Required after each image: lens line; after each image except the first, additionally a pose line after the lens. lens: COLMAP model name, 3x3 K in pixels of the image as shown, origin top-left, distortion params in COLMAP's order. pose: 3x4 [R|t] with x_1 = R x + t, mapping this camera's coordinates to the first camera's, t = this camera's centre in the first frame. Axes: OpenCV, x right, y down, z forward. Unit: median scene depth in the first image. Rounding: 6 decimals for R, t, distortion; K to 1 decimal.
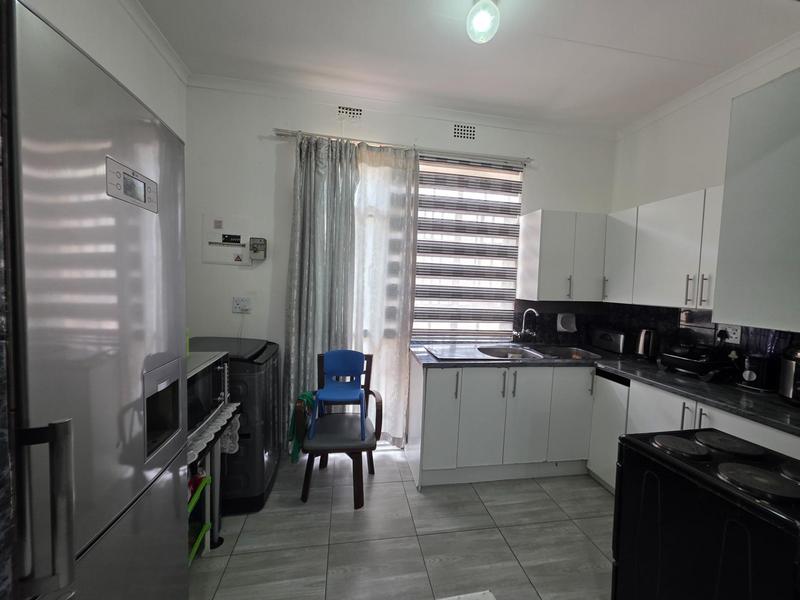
lens RADIAL K [[318.2, 0, 400.3], [0, 318.2, 299.6], [0, 0, 1]] dist [0.003665, 0.000093]
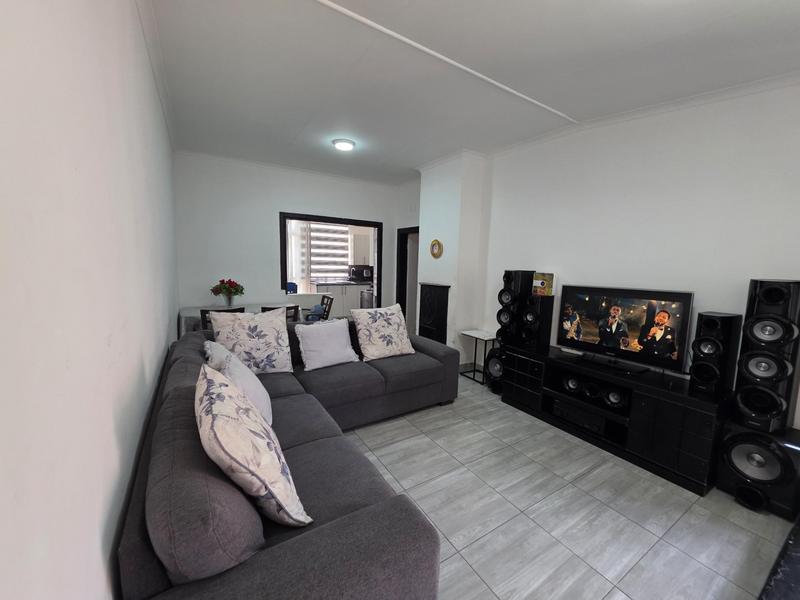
lens RADIAL K [[318.2, 0, 397.0], [0, 318.2, 302.3], [0, 0, 1]] dist [0.003665, 0.000093]
pose [[0.937258, -0.058649, 0.343668, -0.229955], [0.026468, 0.994874, 0.097598, 0.070275], [-0.347631, -0.082378, 0.934006, -1.900850]]
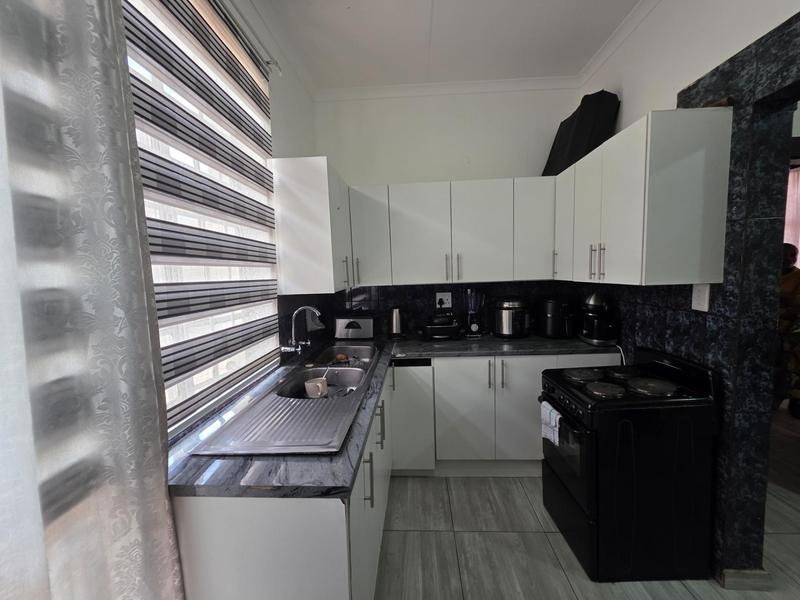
lens RADIAL K [[318.2, 0, 404.3], [0, 318.2, 300.3], [0, 0, 1]] dist [0.003665, 0.000093]
pose [[0.210208, -0.132111, 0.968690, -0.203918], [0.090232, 0.989220, 0.115330, -0.045304], [-0.973484, 0.063164, 0.219862, 0.684220]]
